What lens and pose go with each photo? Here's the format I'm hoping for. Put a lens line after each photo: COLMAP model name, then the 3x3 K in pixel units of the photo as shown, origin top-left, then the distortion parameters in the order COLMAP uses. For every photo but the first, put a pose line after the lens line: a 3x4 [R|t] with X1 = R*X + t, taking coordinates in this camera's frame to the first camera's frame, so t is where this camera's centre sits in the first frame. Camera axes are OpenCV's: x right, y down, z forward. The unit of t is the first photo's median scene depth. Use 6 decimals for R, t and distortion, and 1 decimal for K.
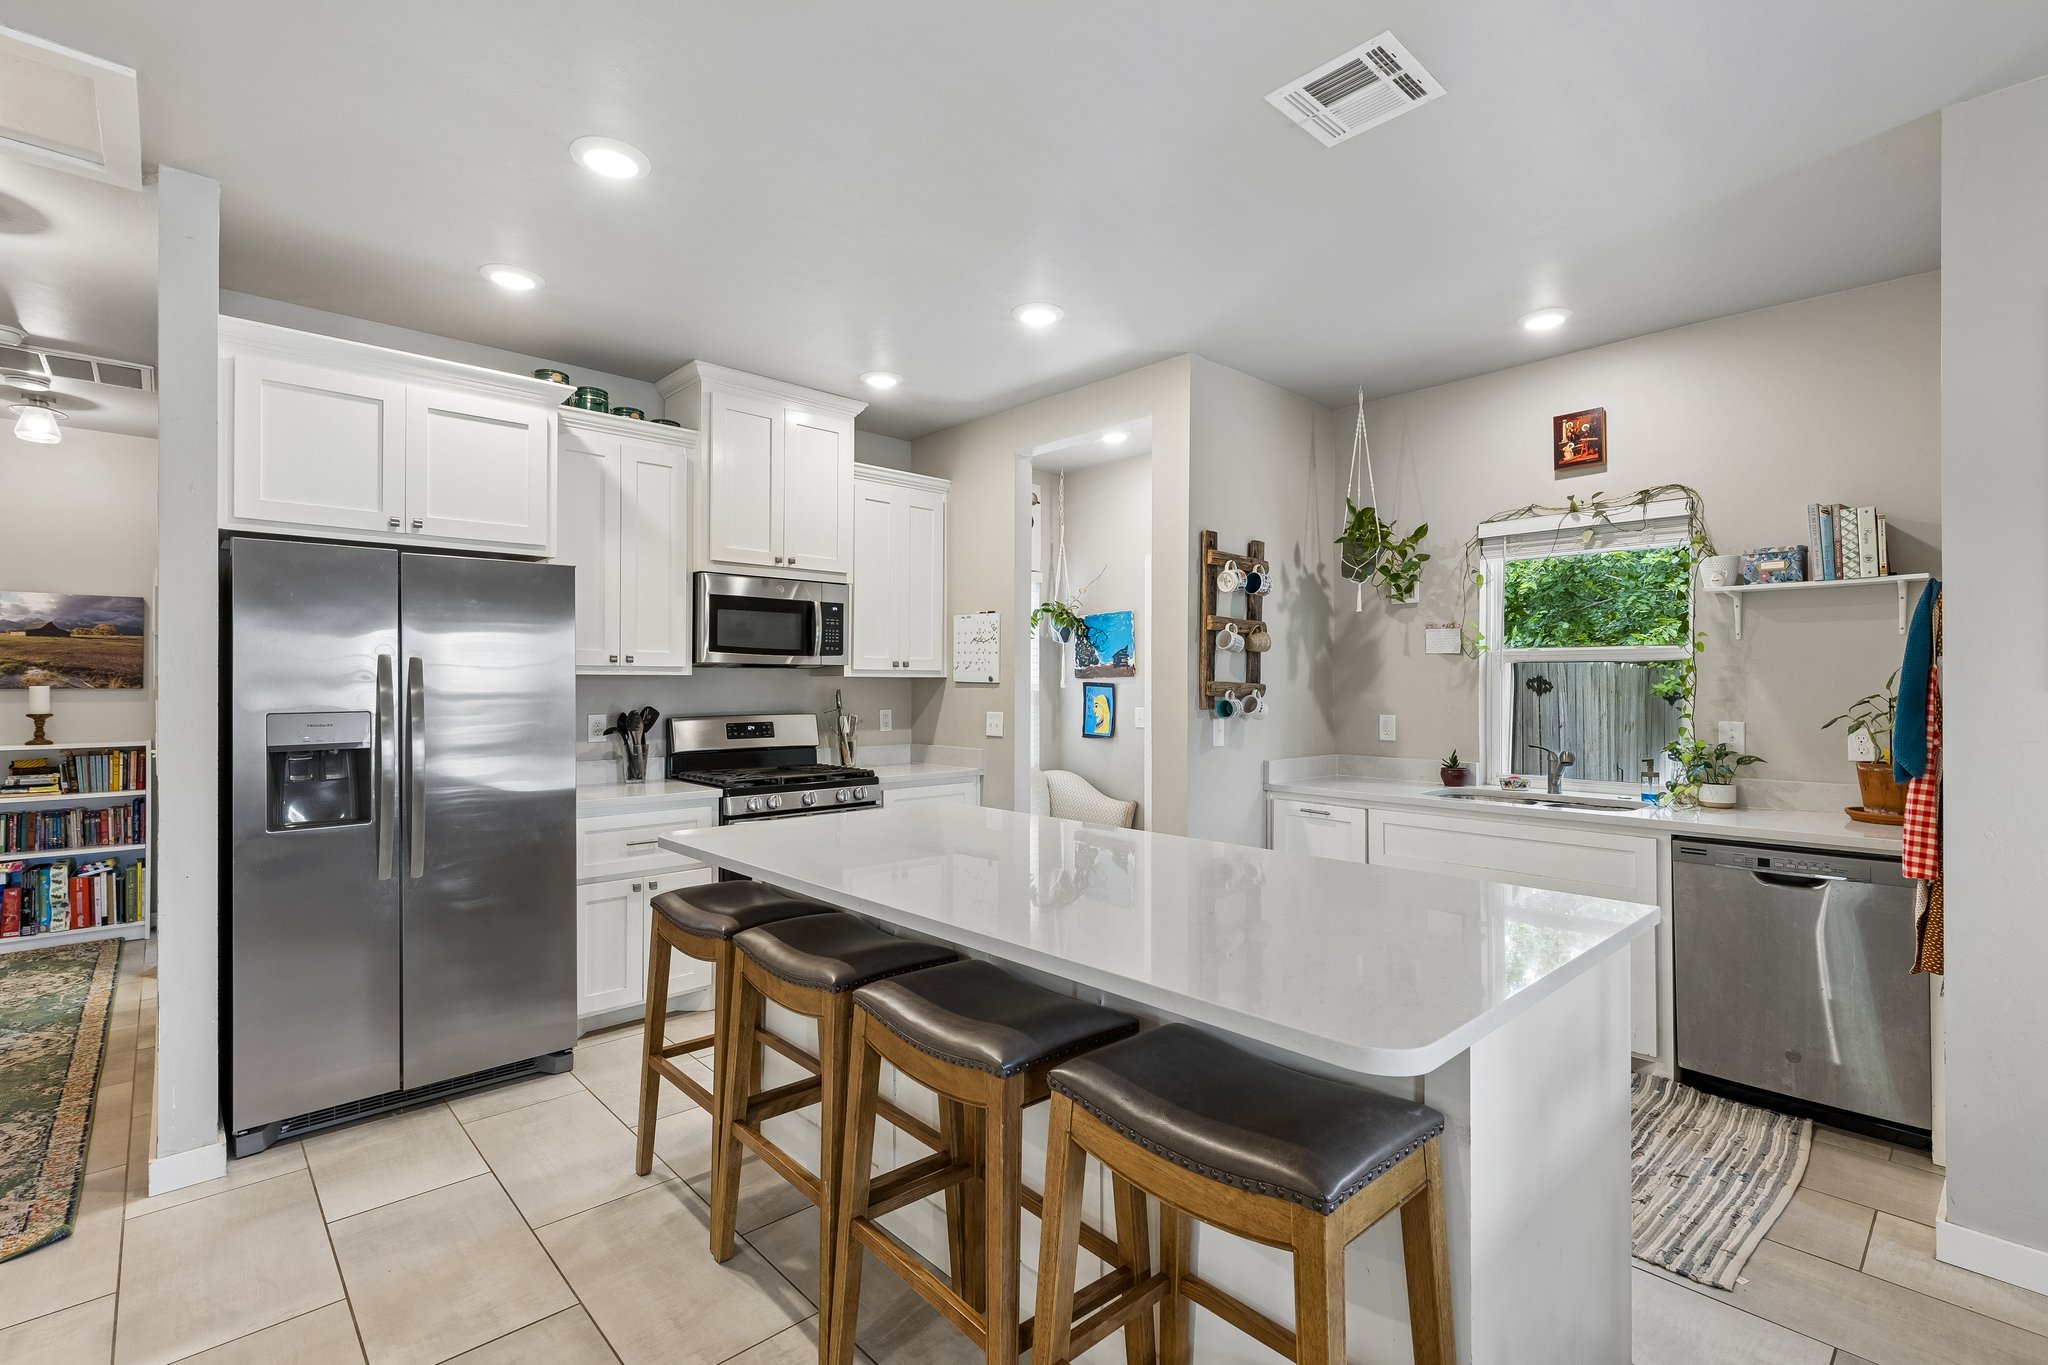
lens RADIAL K [[927.9, 0, 1022.2], [0, 927.9, 684.6], [0, 0, 1]] dist [0.010413, -0.000110]
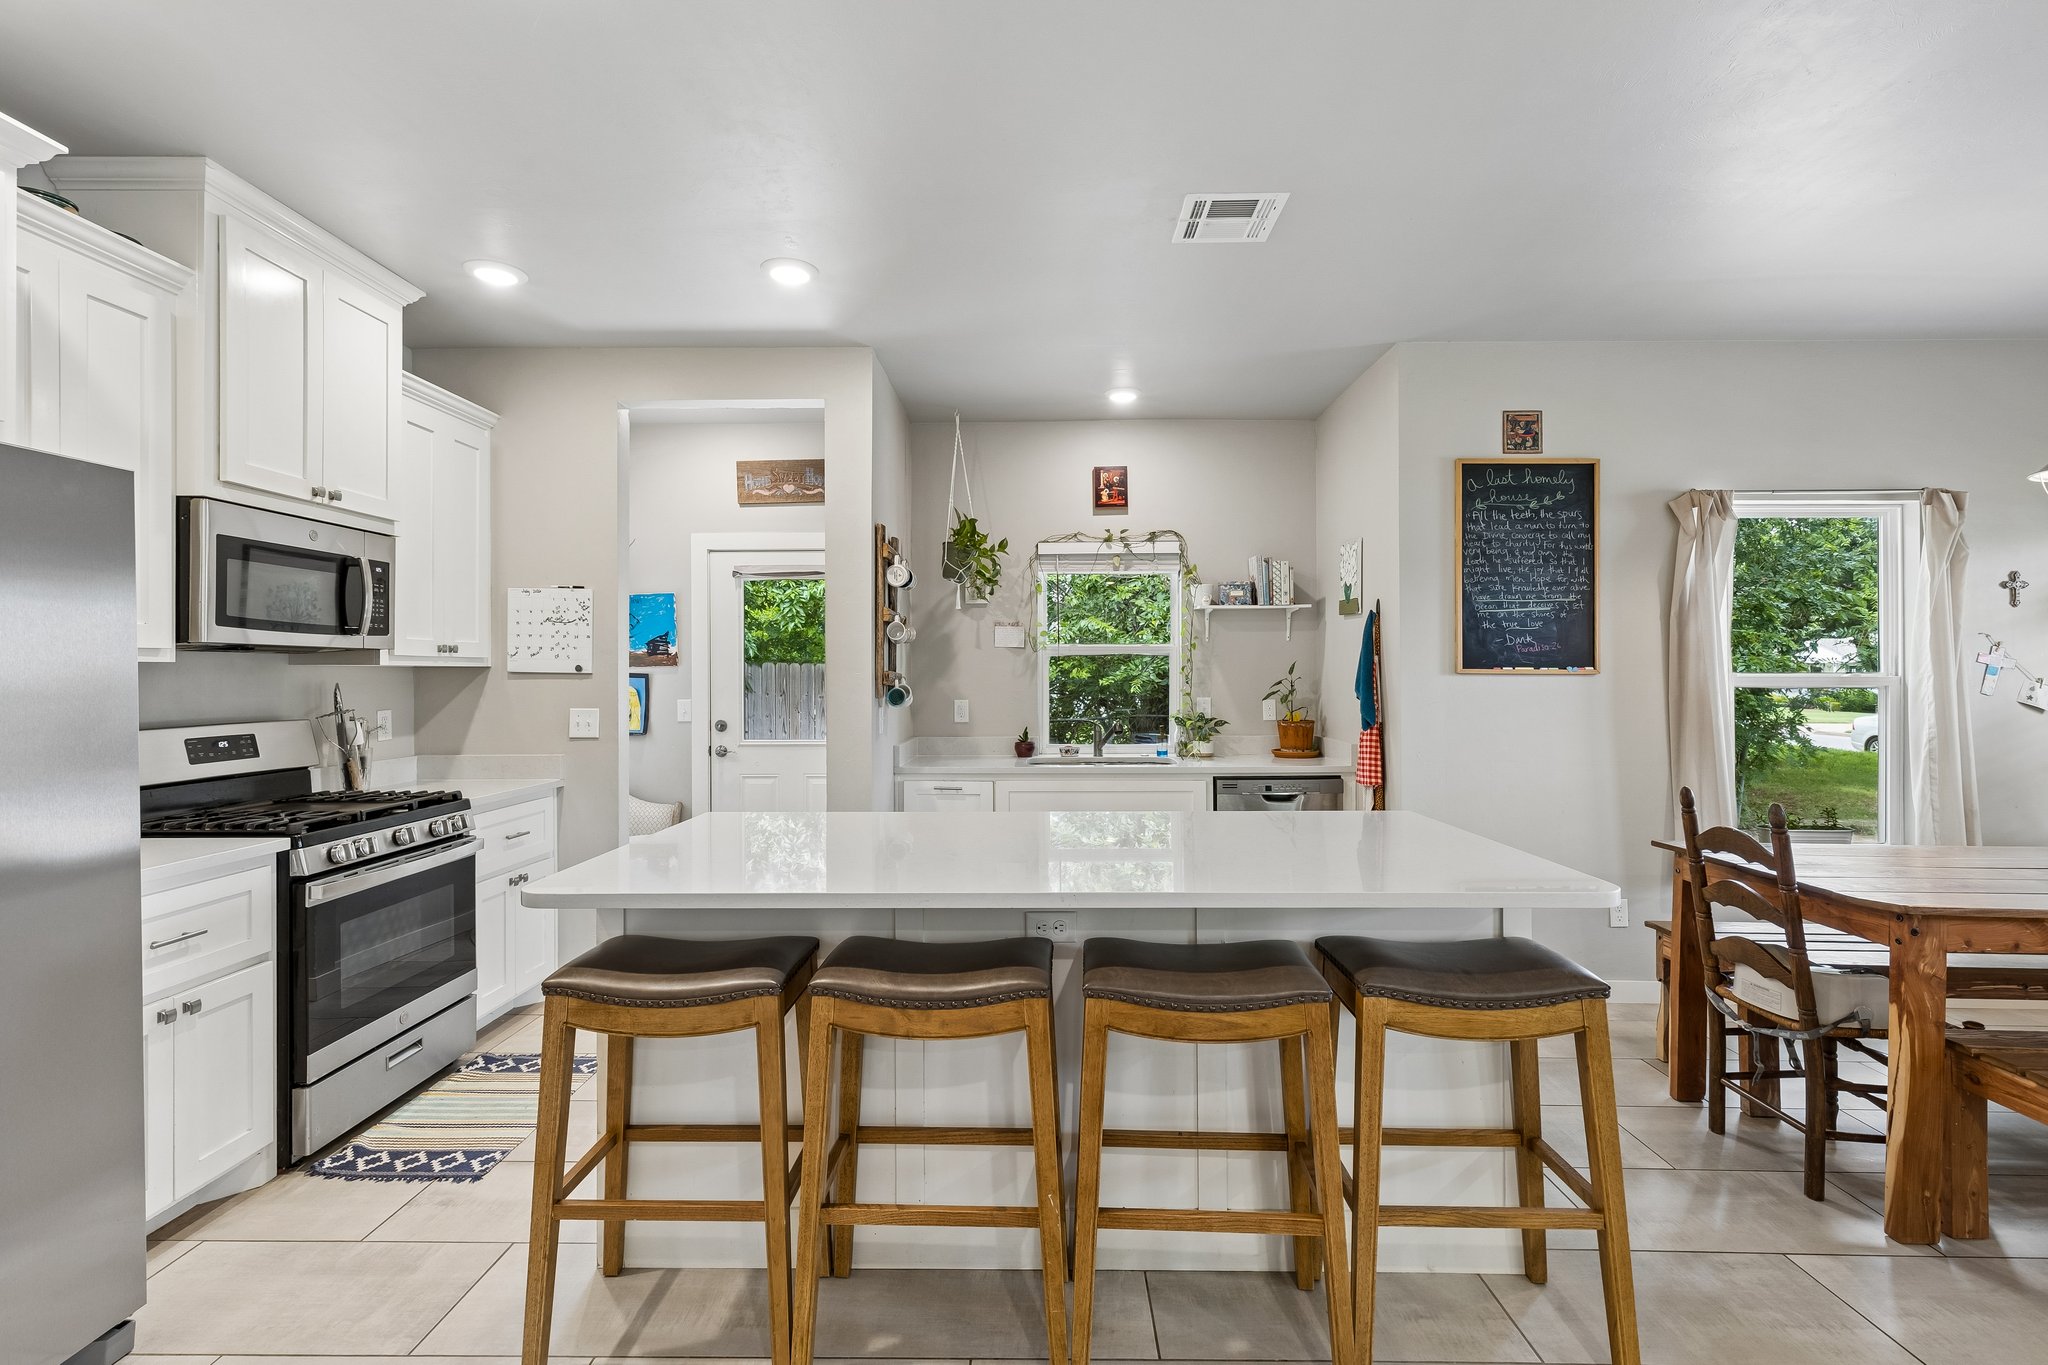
lens RADIAL K [[931.3, 0, 1032.6], [0, 931.3, 676.1], [0, 0, 1]] dist [0.012825, -0.000244]
pose [[0.691674, -0.006097, 0.722184, -0.405370], [0.004136, 0.999981, 0.004481, -0.001586], [-0.722198, -0.000112, 0.691686, 0.154351]]
